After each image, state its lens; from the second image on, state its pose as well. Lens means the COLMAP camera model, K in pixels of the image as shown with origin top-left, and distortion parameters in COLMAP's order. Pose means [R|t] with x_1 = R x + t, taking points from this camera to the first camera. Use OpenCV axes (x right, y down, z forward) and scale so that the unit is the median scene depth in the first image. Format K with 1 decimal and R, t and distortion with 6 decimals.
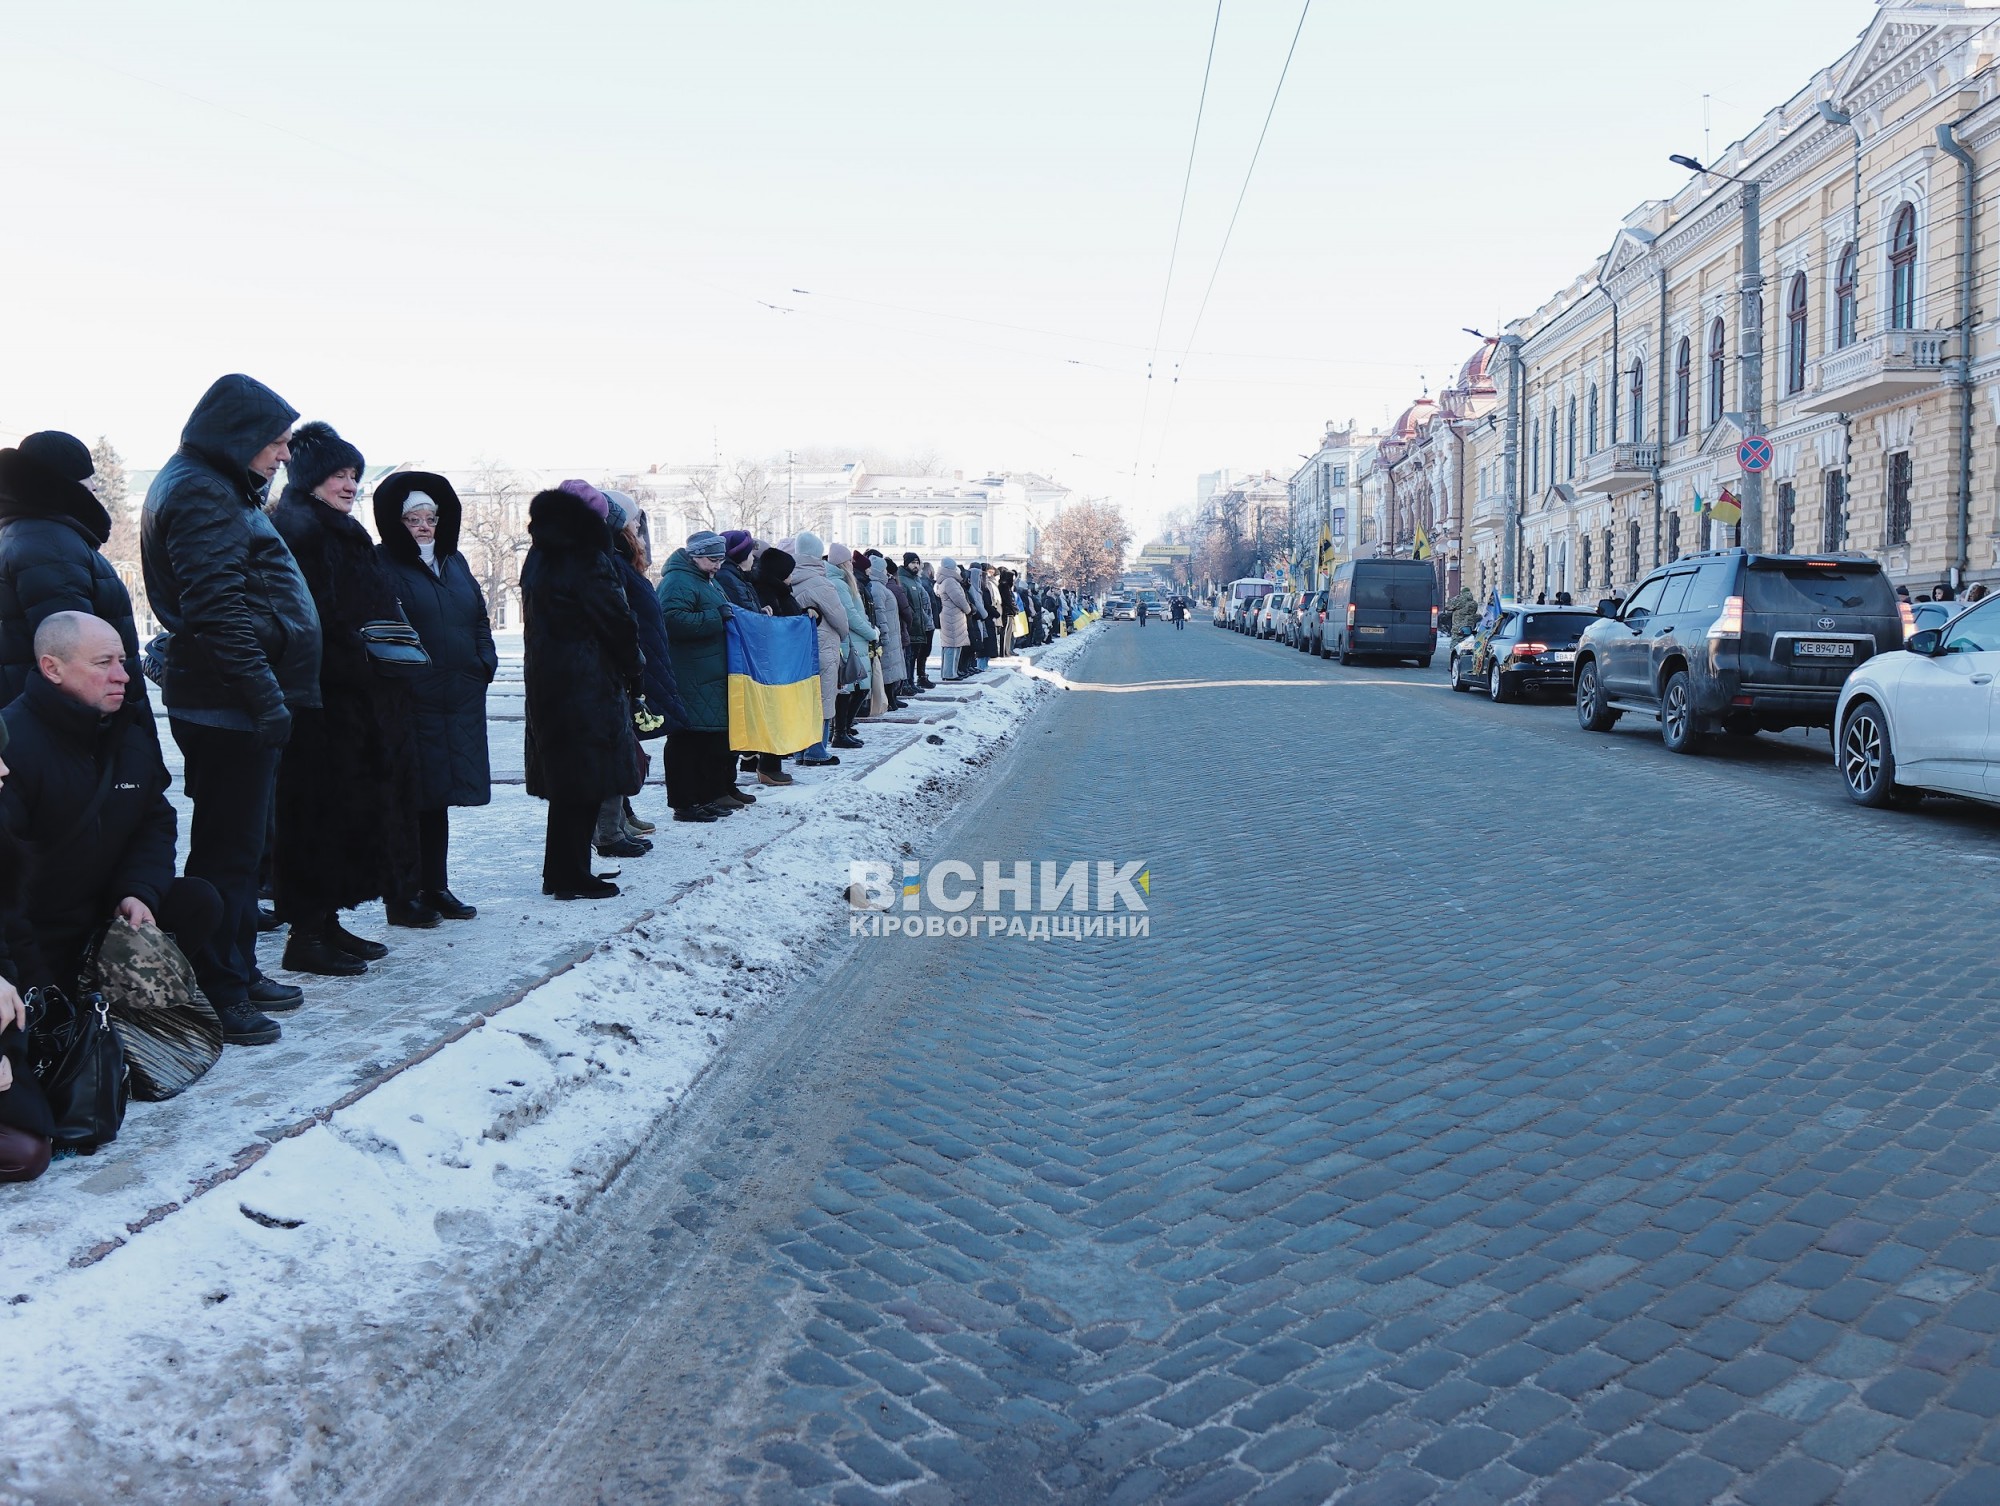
lens RADIAL K [[1684.0, 0, 1005.3], [0, 1684.0, 742.3], [0, 0, 1]] dist [-0.101182, 0.052771]
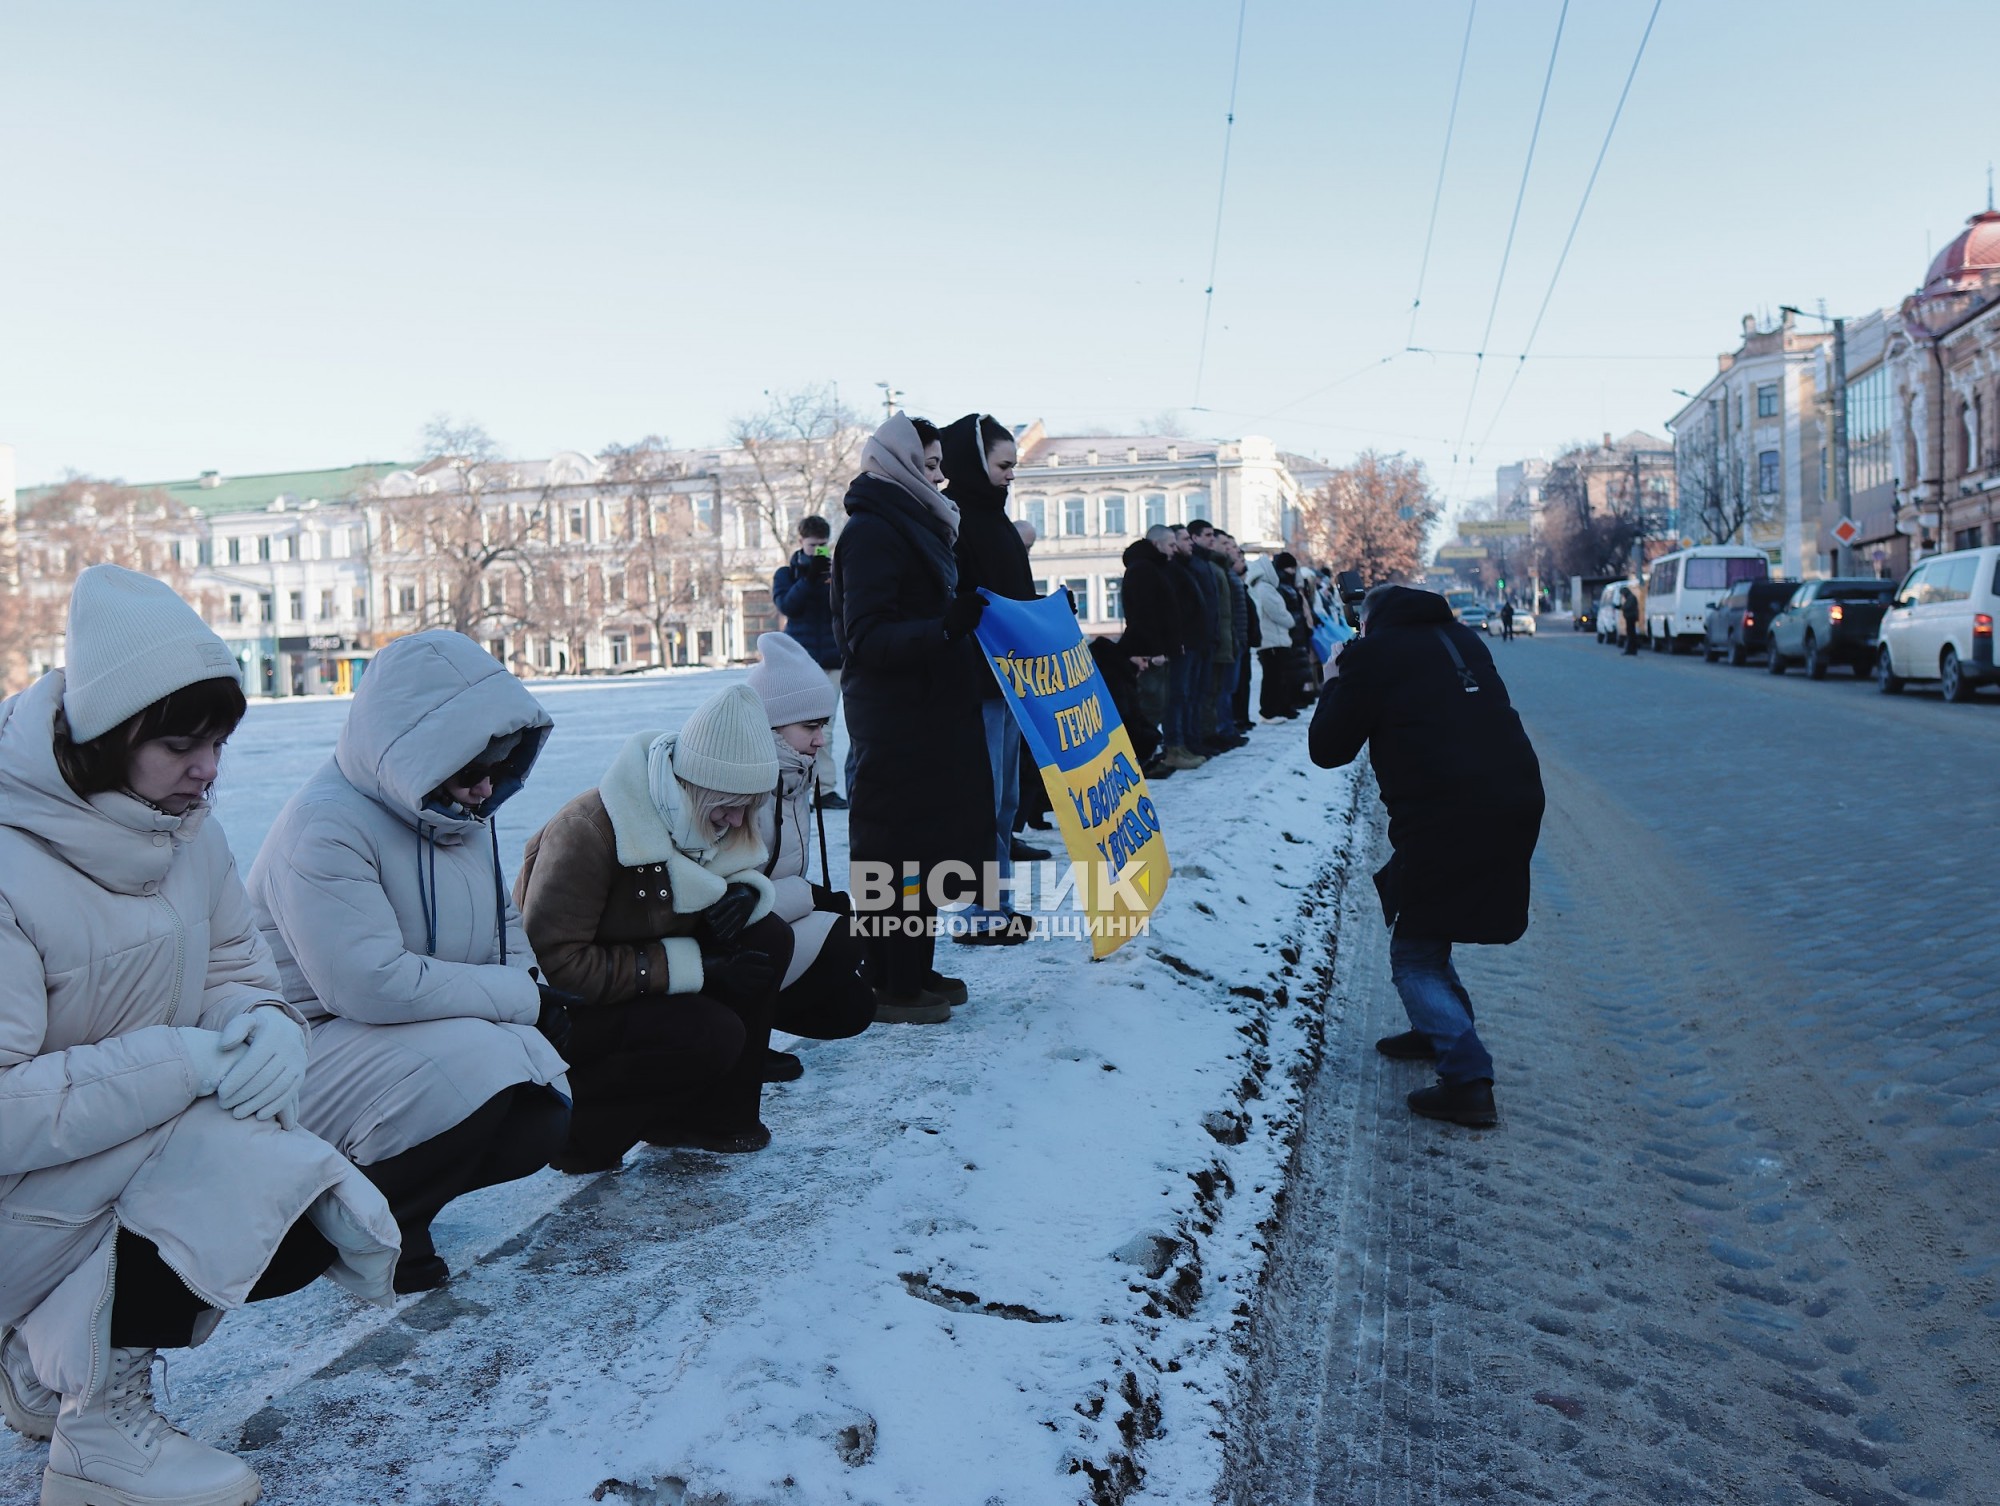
lens RADIAL K [[1684.0, 0, 998.3], [0, 1684.0, 754.6], [0, 0, 1]] dist [-0.101182, 0.052771]
pose [[0.984561, -0.021233, -0.173749, 0.037139], [0.020545, 0.999772, -0.005757, -0.058113], [0.173831, 0.002098, 0.984773, 0.734532]]
